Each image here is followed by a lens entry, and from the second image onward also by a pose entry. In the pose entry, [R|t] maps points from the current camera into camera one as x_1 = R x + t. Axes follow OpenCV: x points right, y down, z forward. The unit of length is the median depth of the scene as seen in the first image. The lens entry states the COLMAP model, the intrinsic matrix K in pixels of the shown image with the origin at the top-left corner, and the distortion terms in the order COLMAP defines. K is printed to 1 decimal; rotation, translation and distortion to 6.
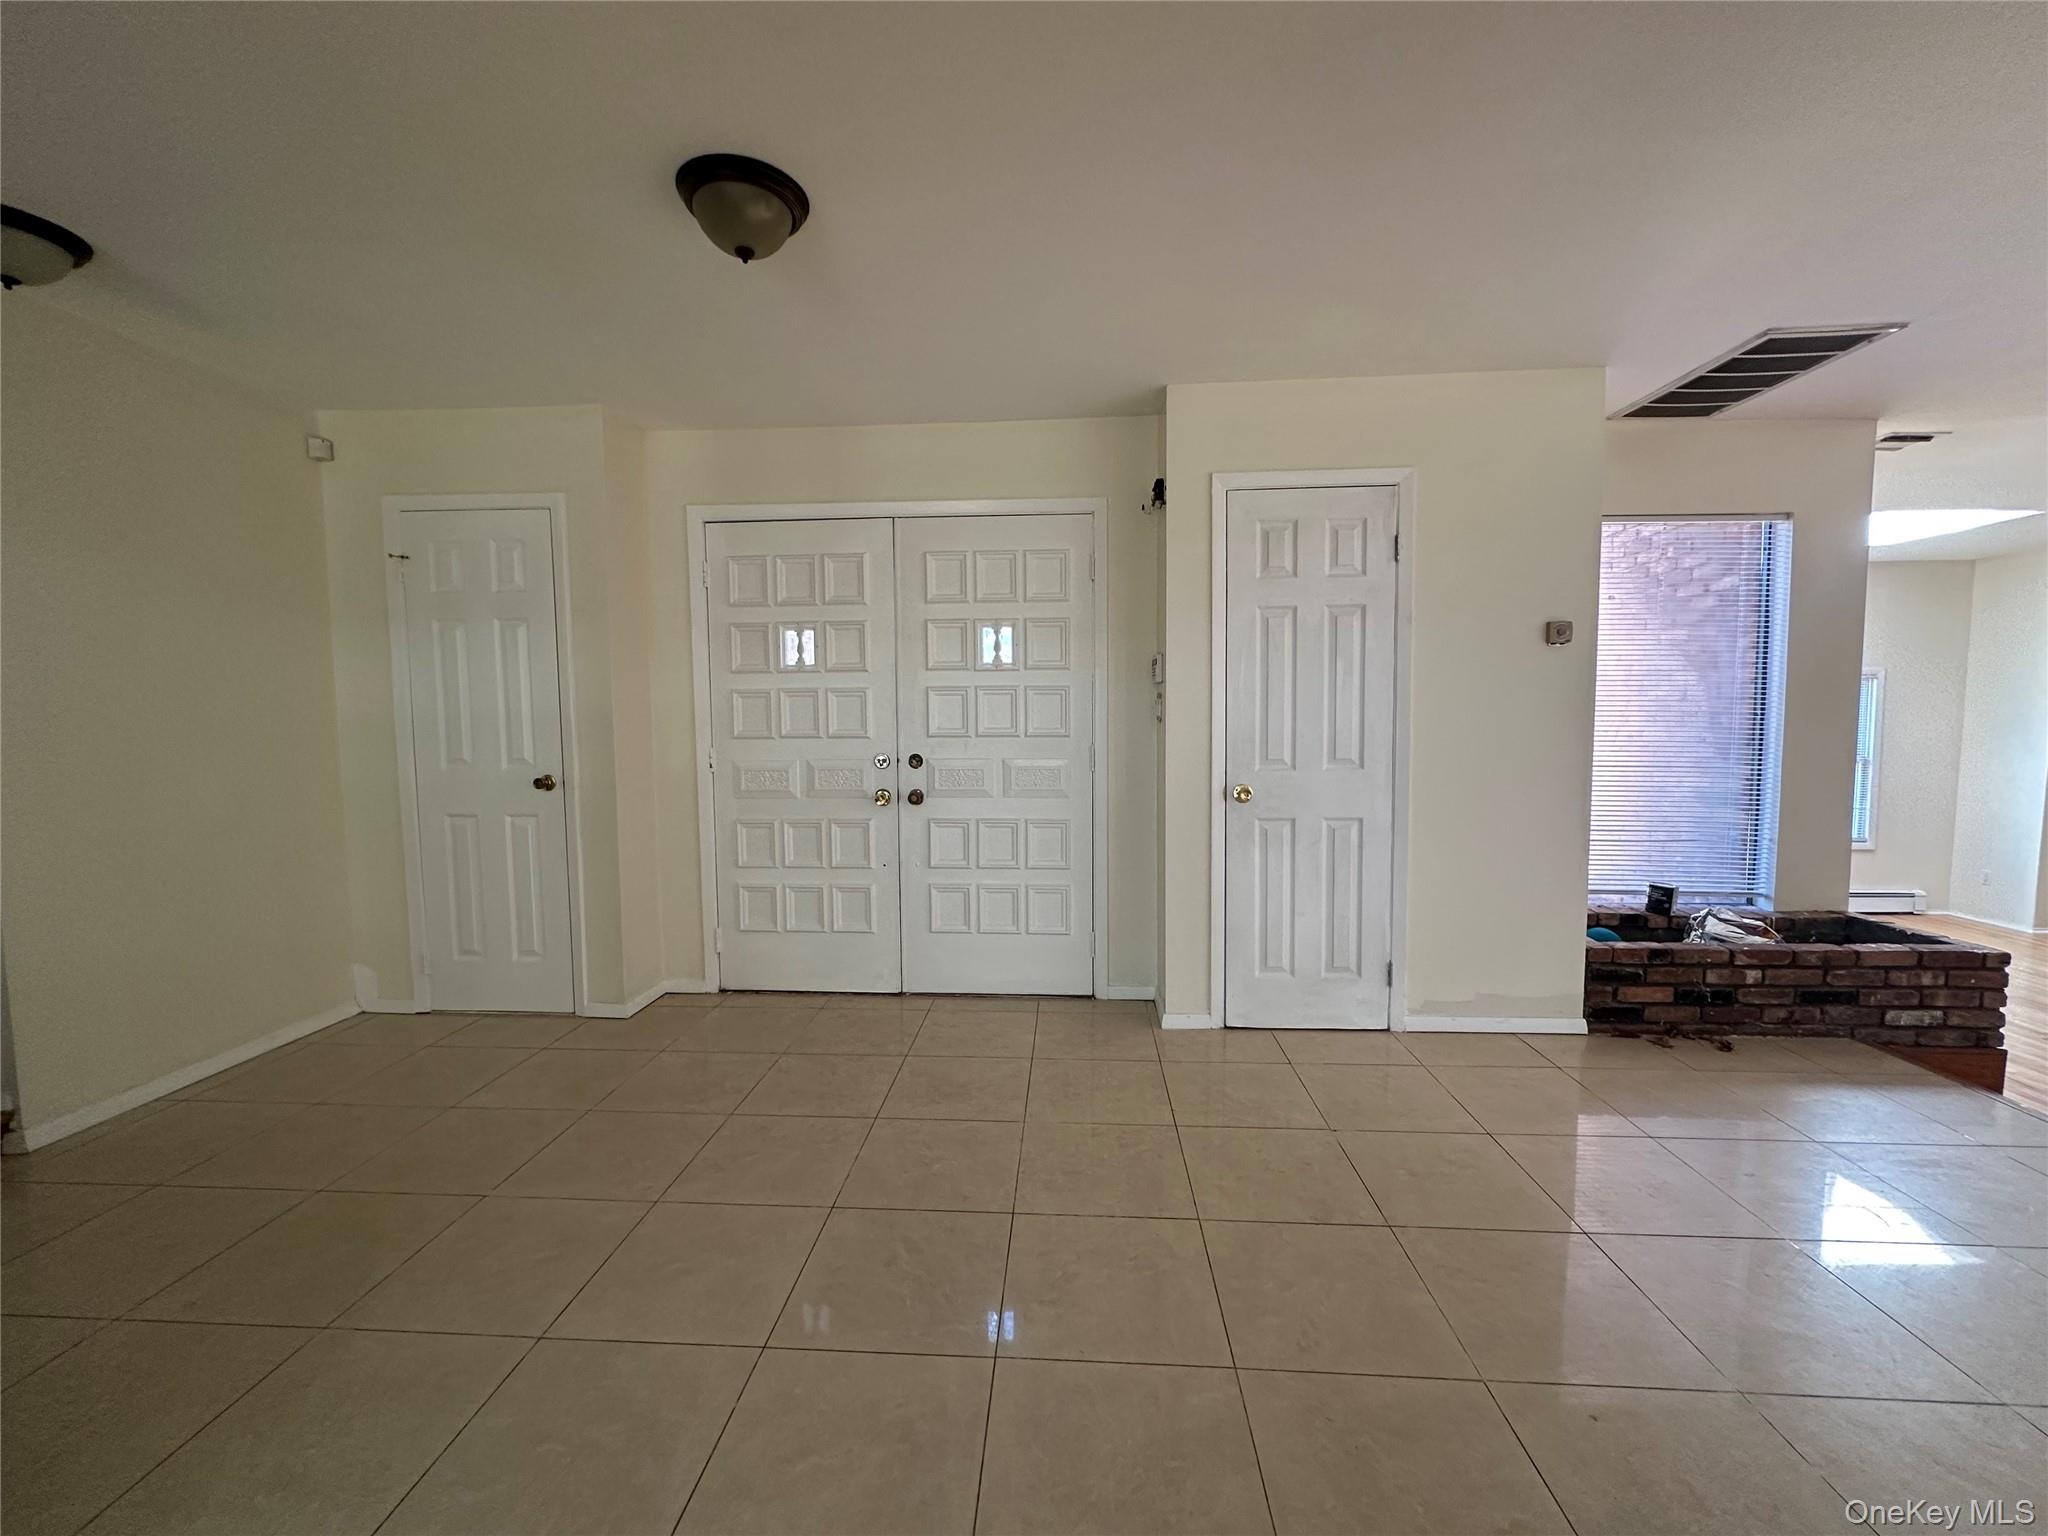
lens RADIAL K [[816.6, 0, 1025.7], [0, 816.6, 765.0], [0, 0, 1]] dist [-0.002885, 0.001146]
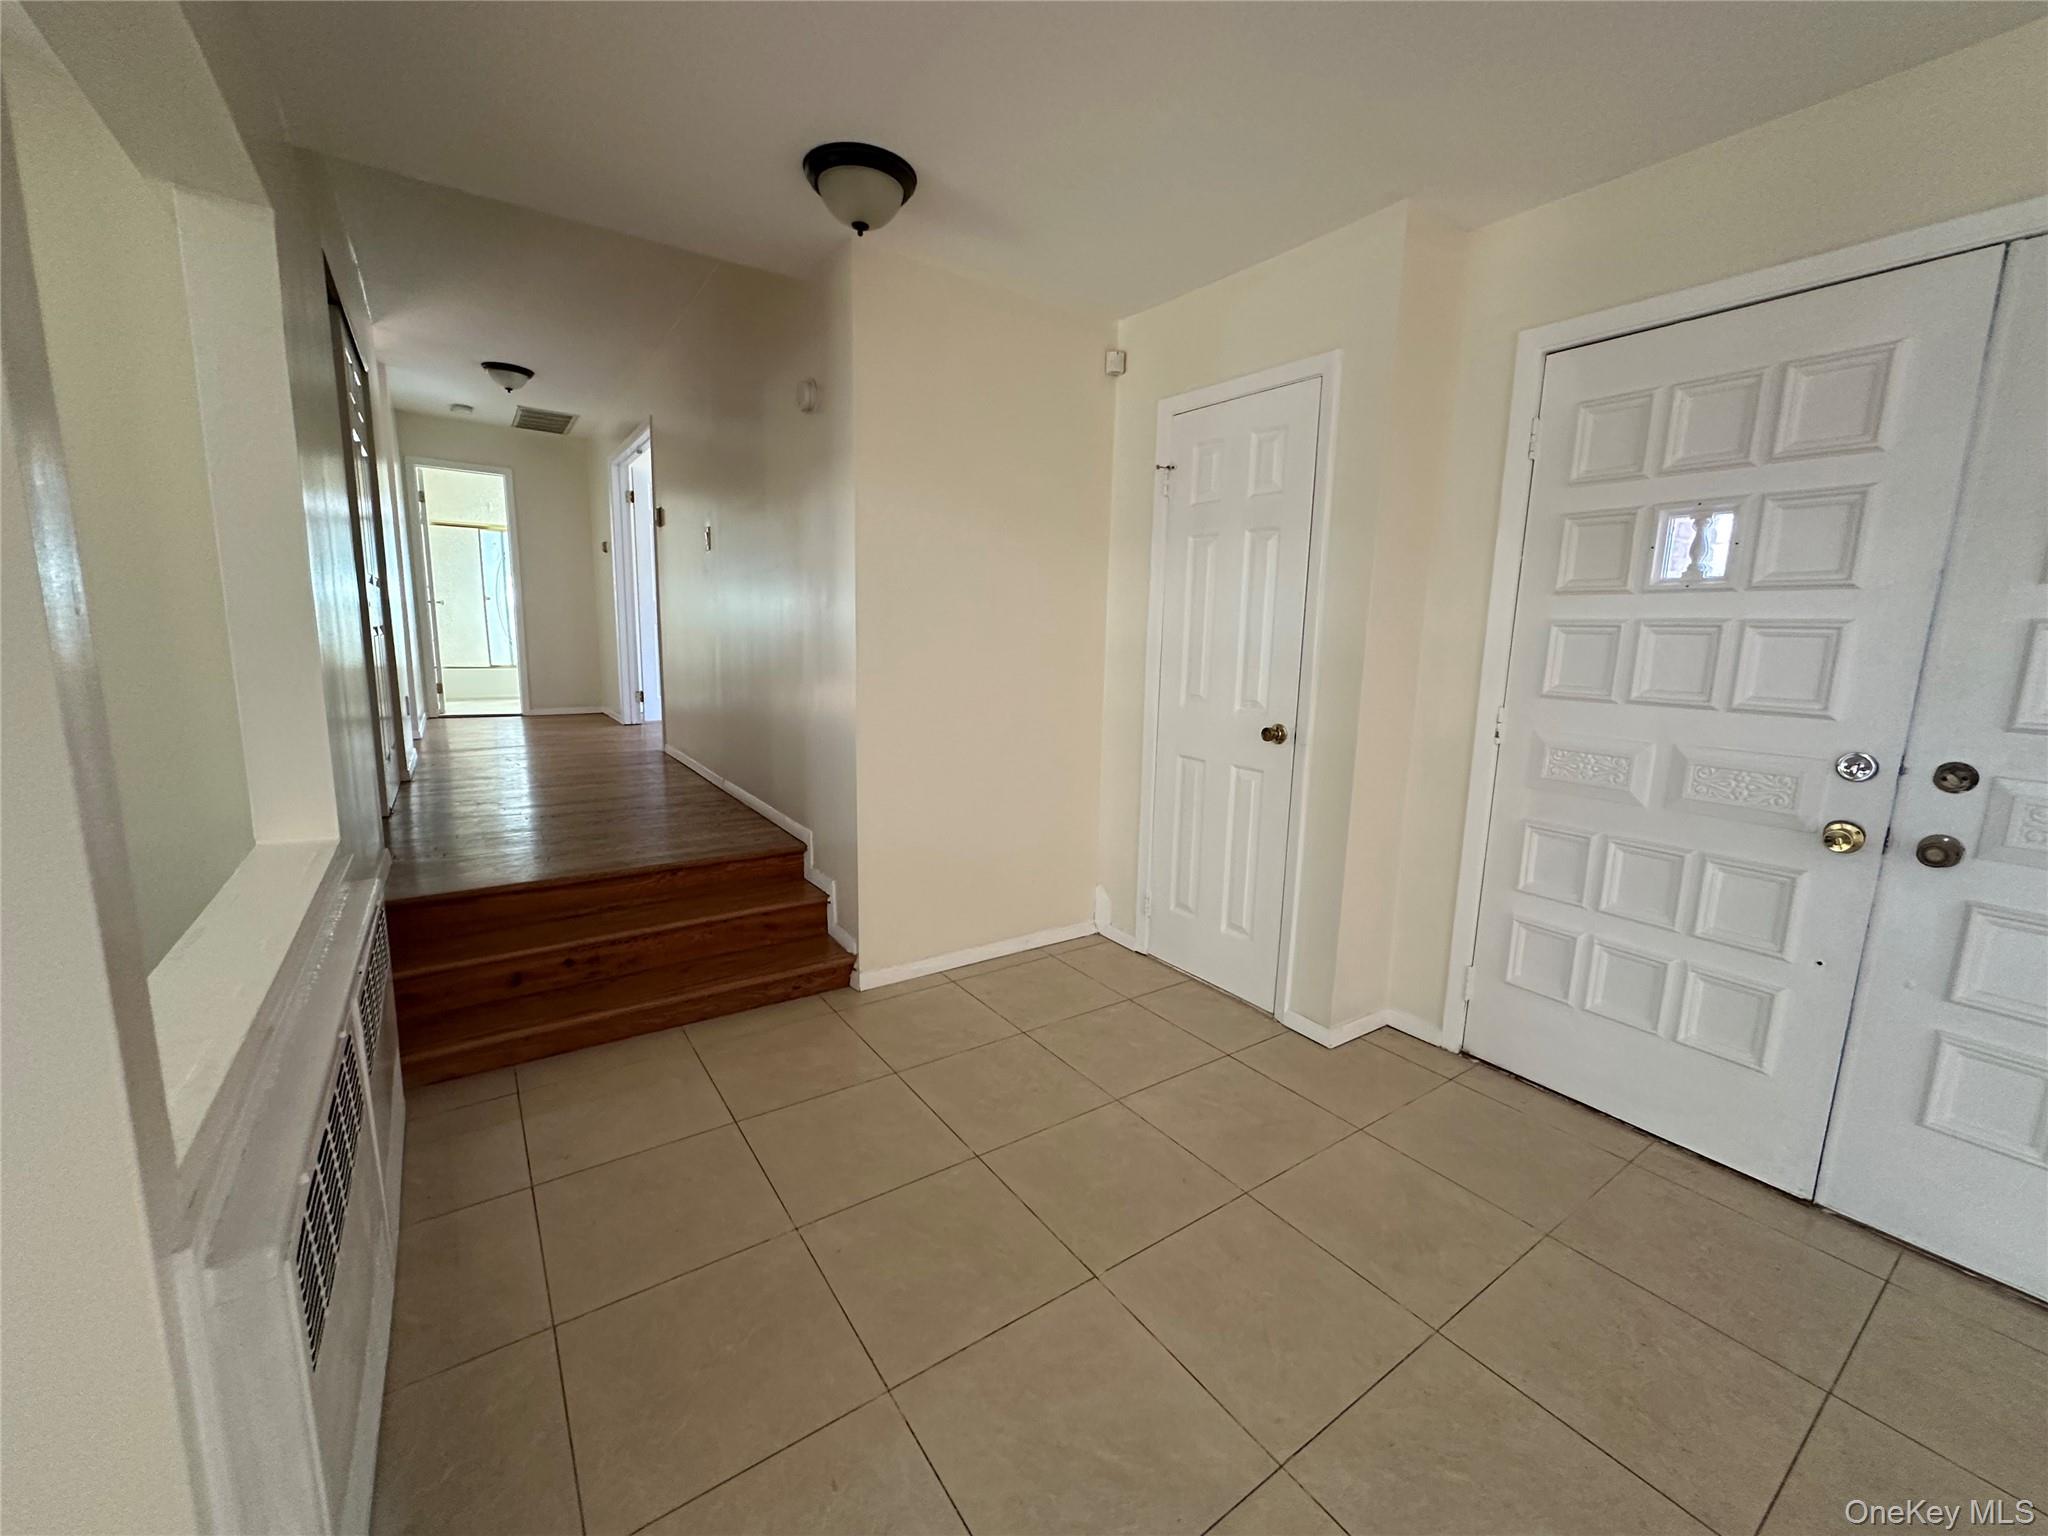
lens RADIAL K [[816.6, 0, 1025.6], [0, 816.6, 766.2], [0, 0, 1]] dist [-0.002885, 0.001146]
pose [[0.620101, 0.151634, -0.769728, -0.110101], [-0.081442, 0.988284, 0.129079, -0.029585], [0.780283, -0.017354, 0.625186, 0.288910]]
